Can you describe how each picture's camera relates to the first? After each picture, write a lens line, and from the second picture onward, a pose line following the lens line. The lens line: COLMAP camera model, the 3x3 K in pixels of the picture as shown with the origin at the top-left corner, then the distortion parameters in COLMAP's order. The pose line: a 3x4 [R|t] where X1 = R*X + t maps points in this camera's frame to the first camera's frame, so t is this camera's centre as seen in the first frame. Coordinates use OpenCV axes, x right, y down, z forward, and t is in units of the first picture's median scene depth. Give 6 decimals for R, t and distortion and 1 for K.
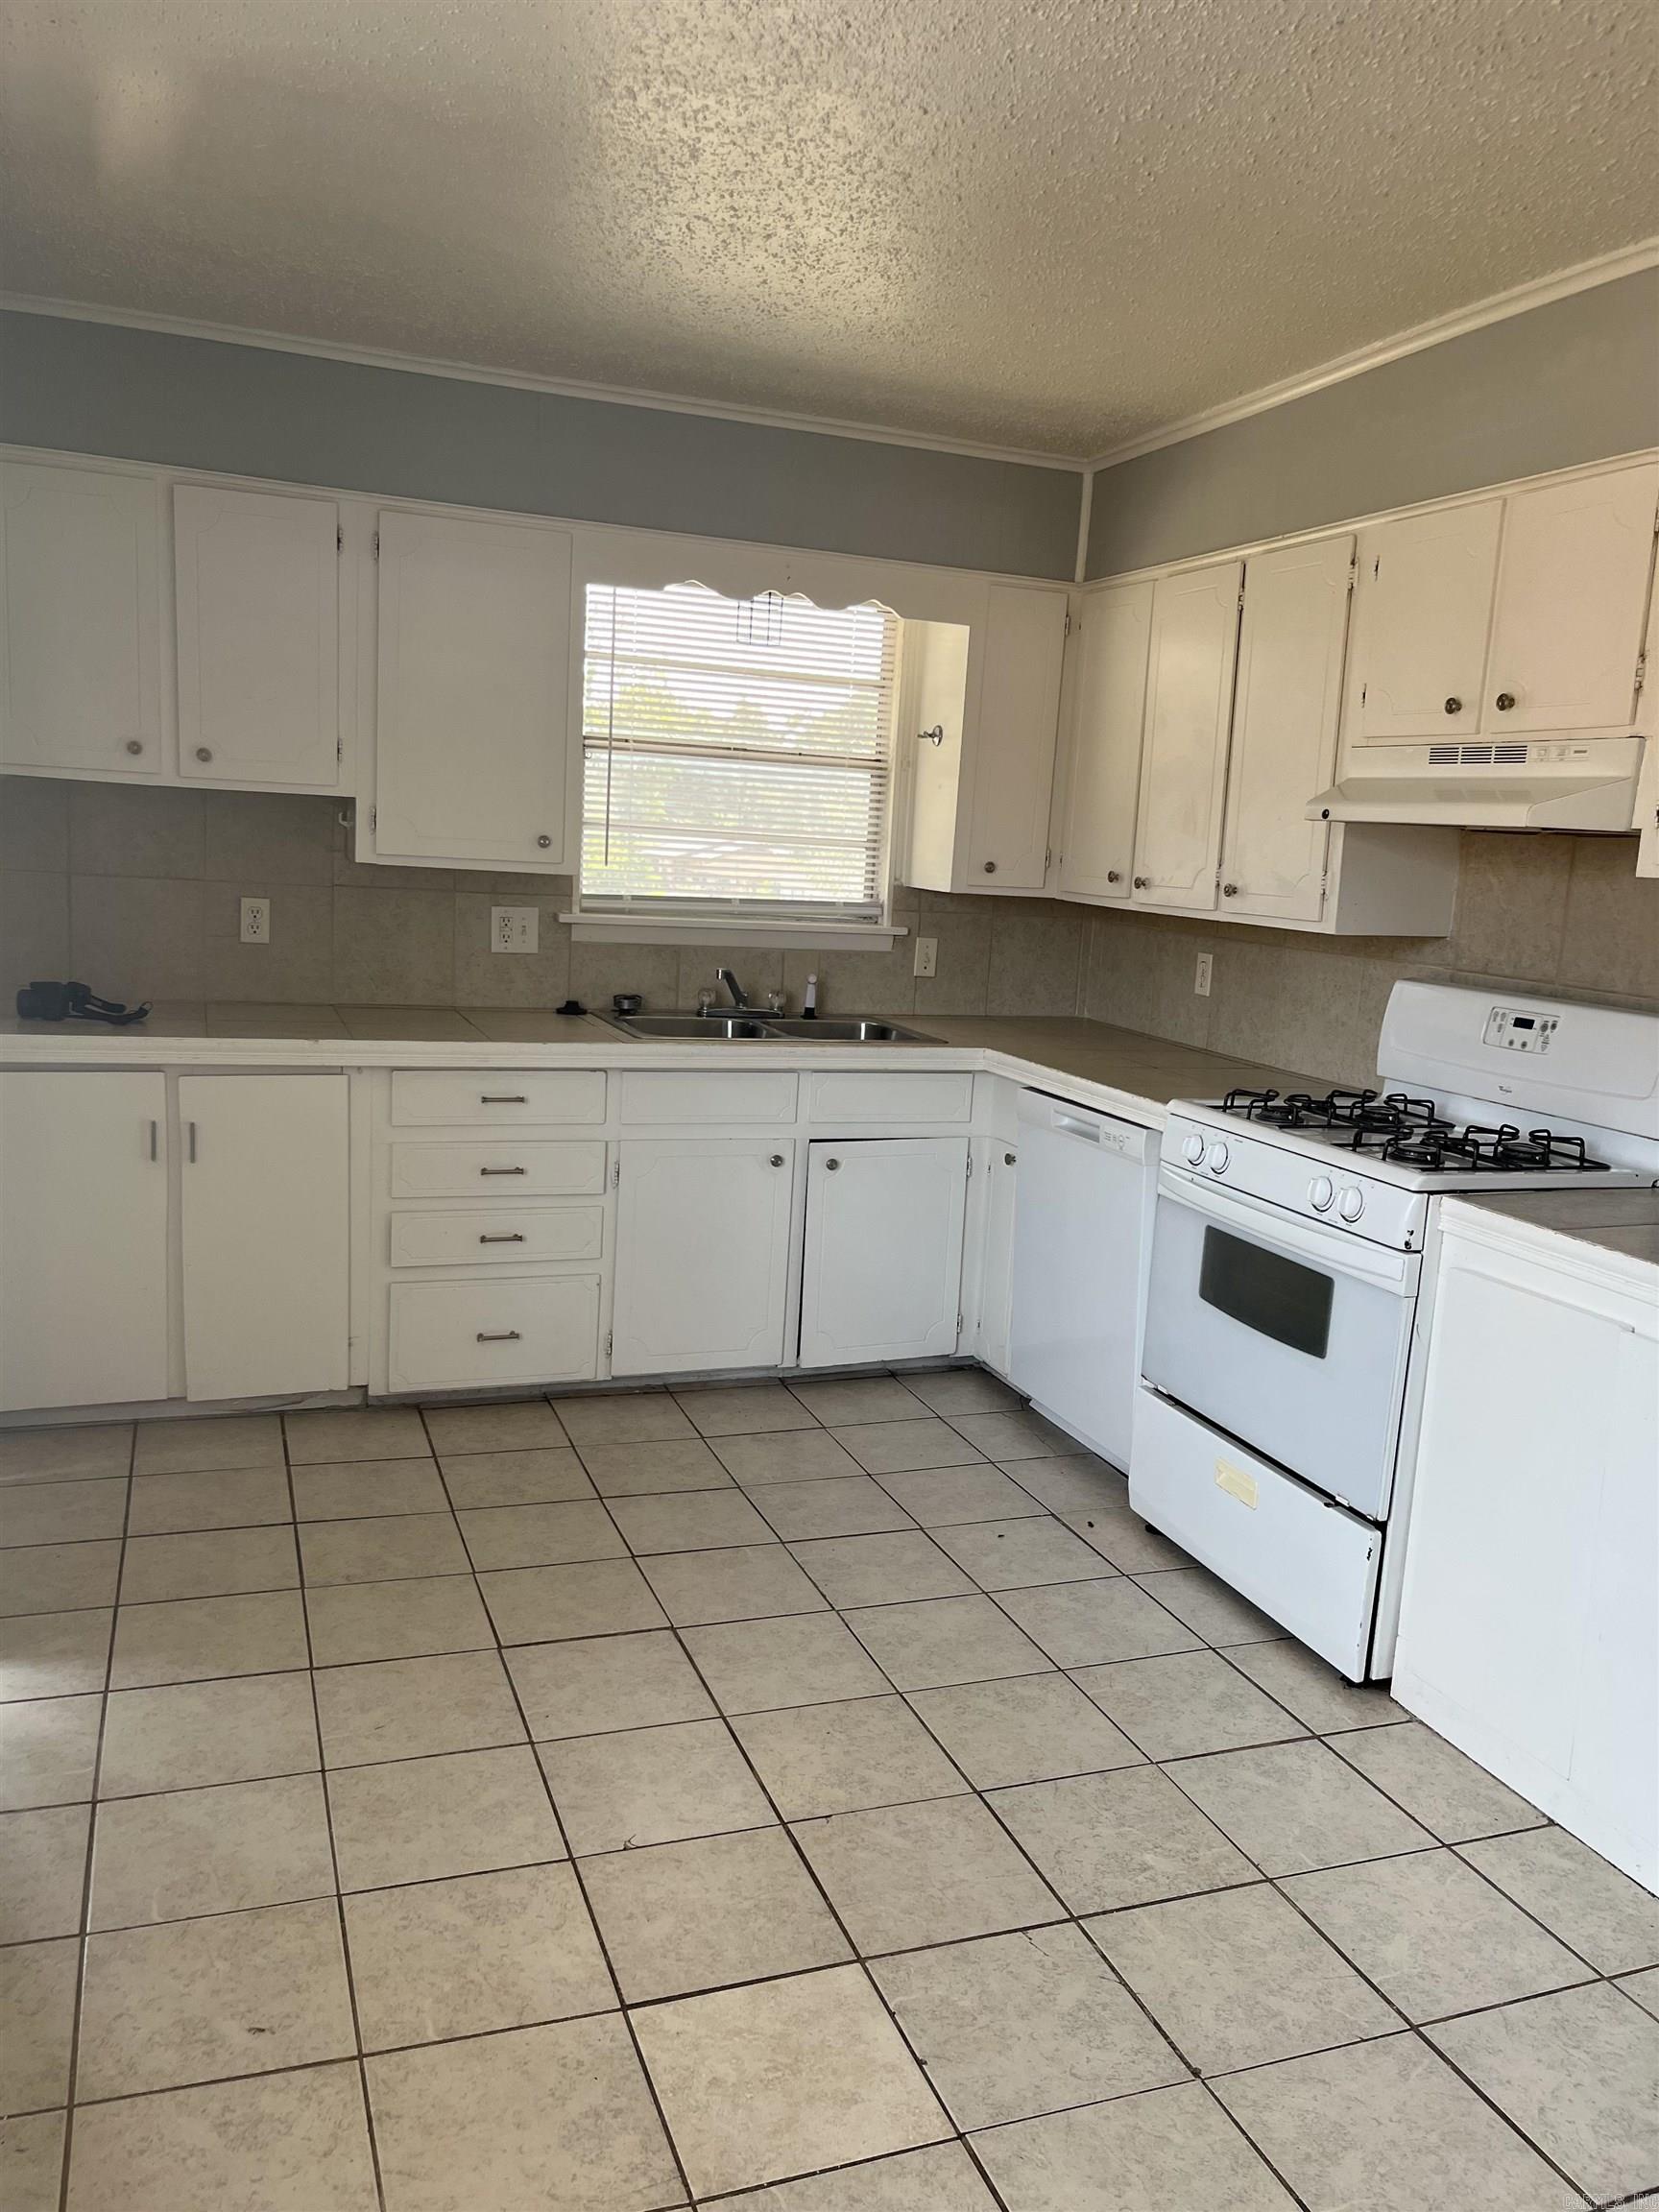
lens RADIAL K [[1681.9, 0, 846.8], [0, 1681.9, 1101.8], [0, 0, 1]] dist [0.057794, -0.084448]
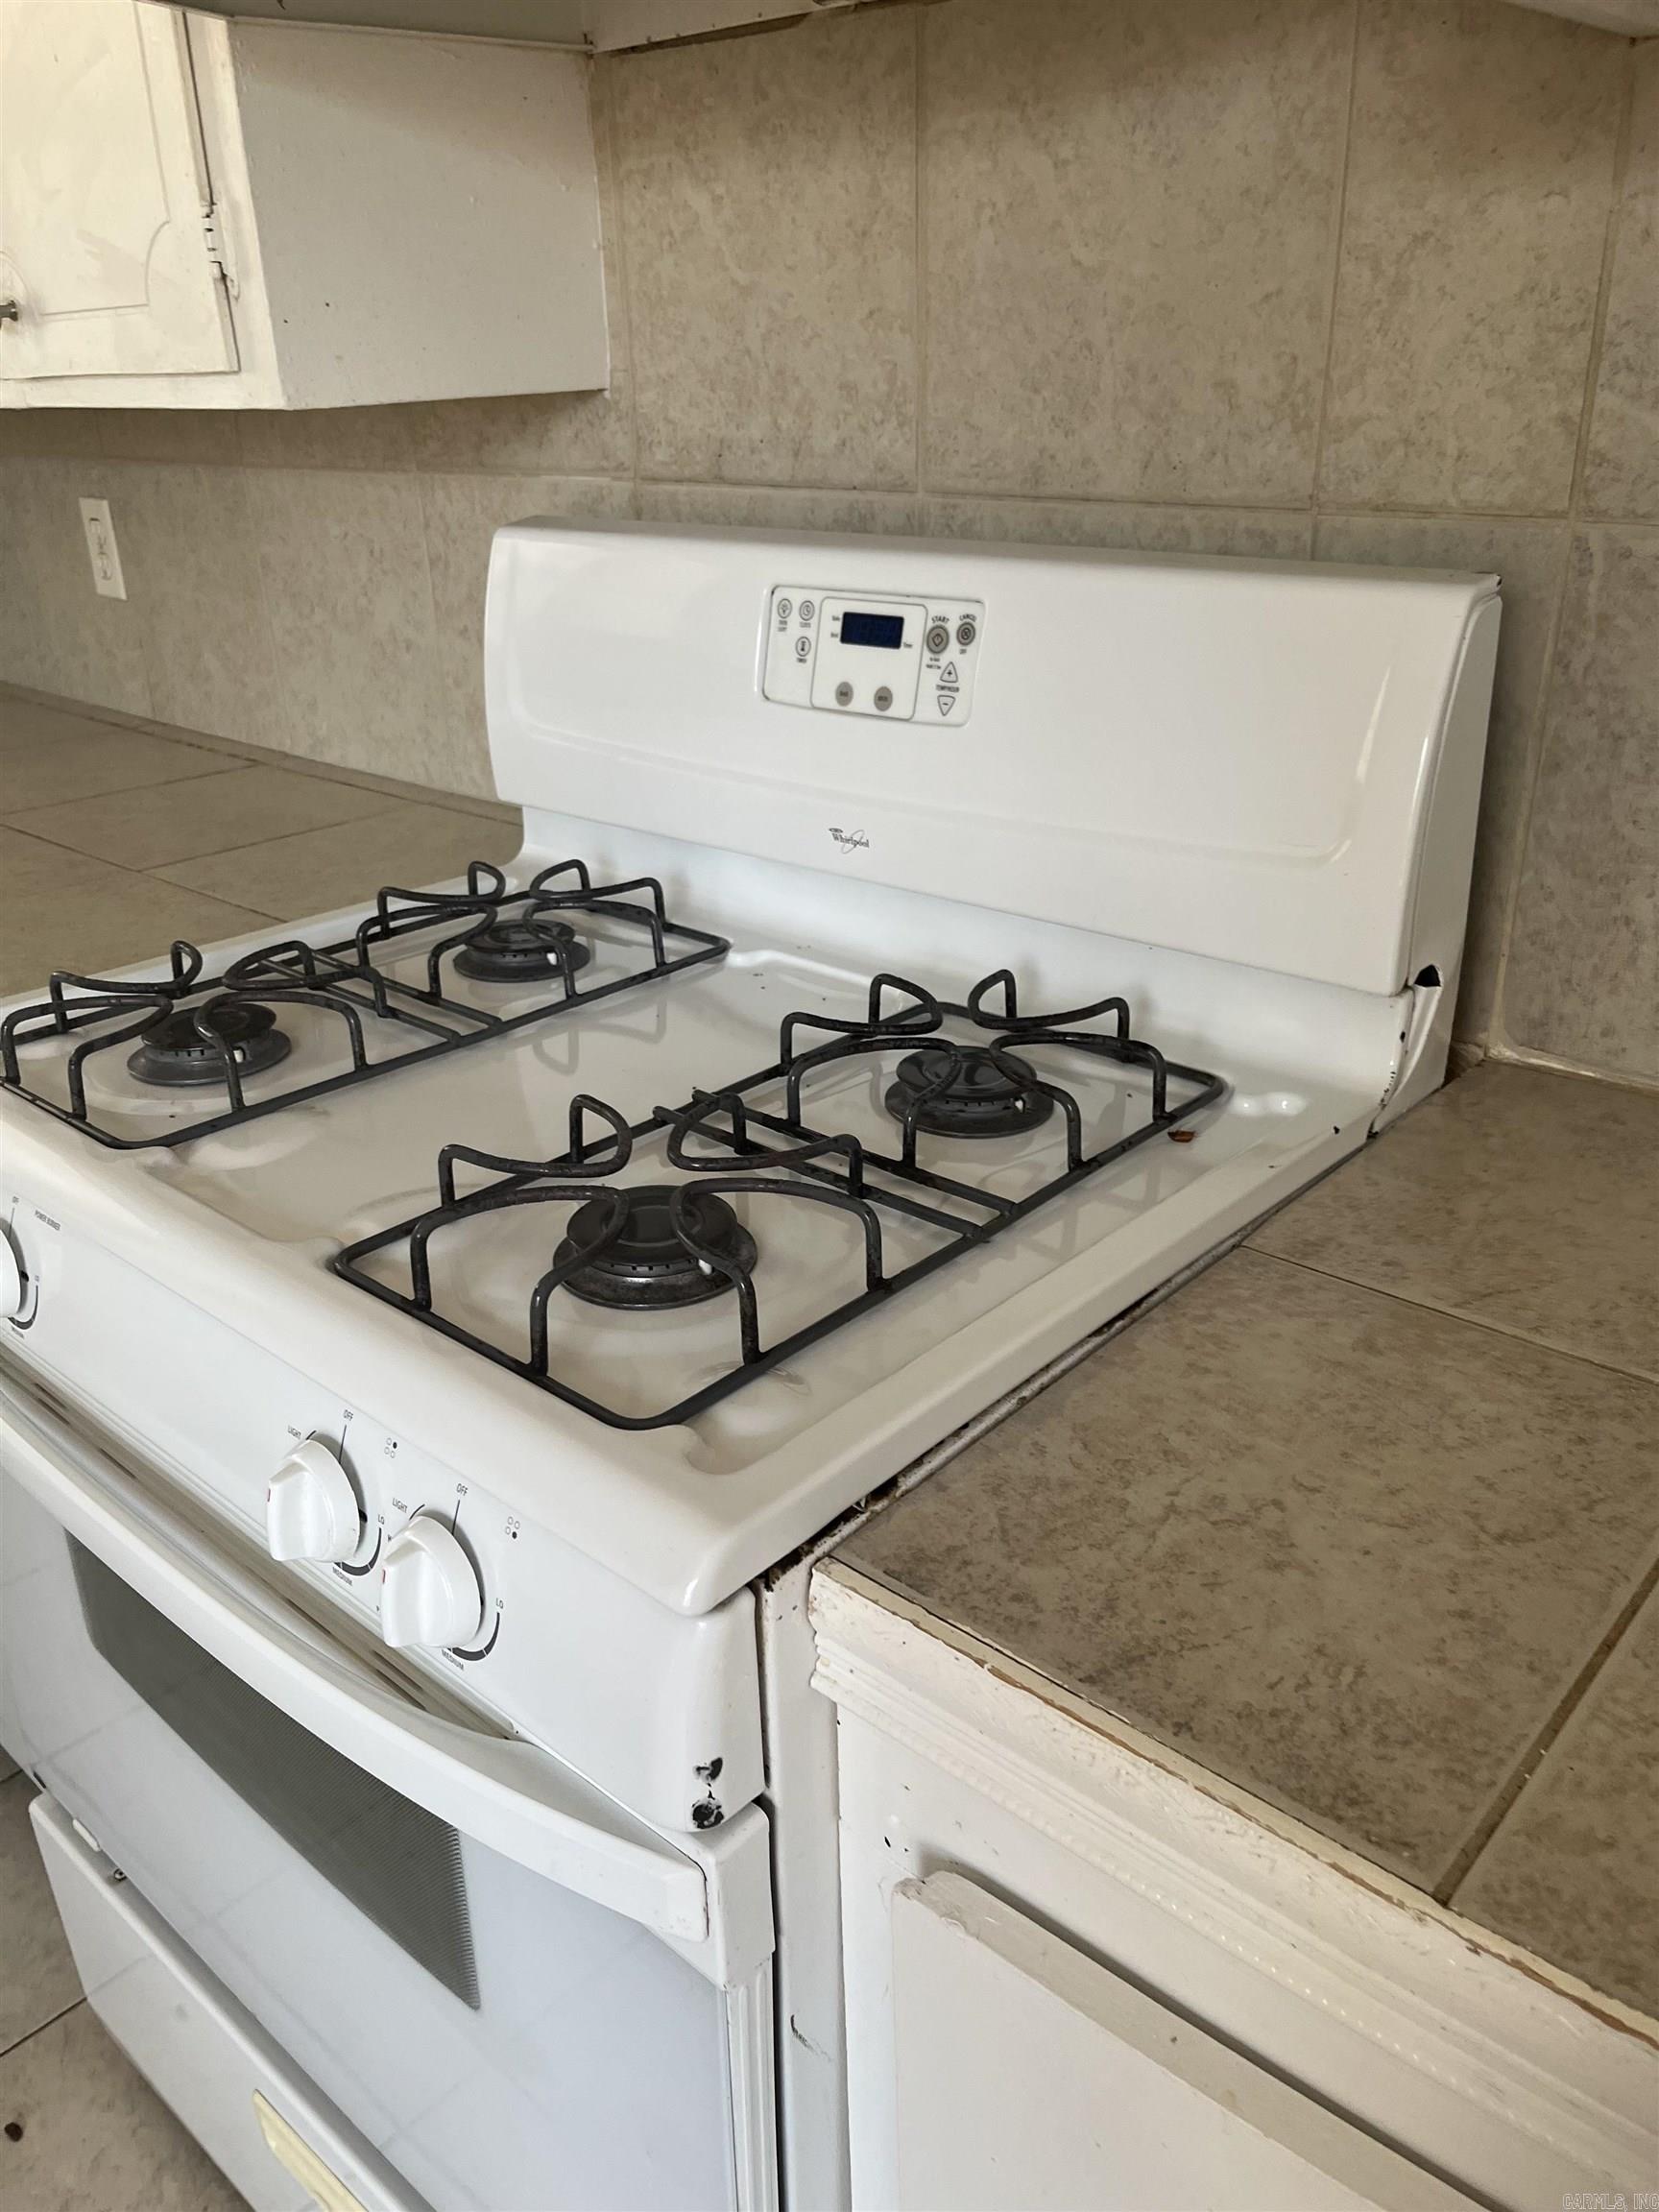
lens RADIAL K [[1681.9, 0, 820.9], [0, 1681.9, 1086.3], [0, 0, 1]] dist [0.057794, -0.084448]
pose [[0.889361, -0.252540, 0.381131, 0.227169], [0.146997, 0.947289, 0.284666, -0.053825], [-0.432931, -0.197146, 0.879604, 0.652559]]
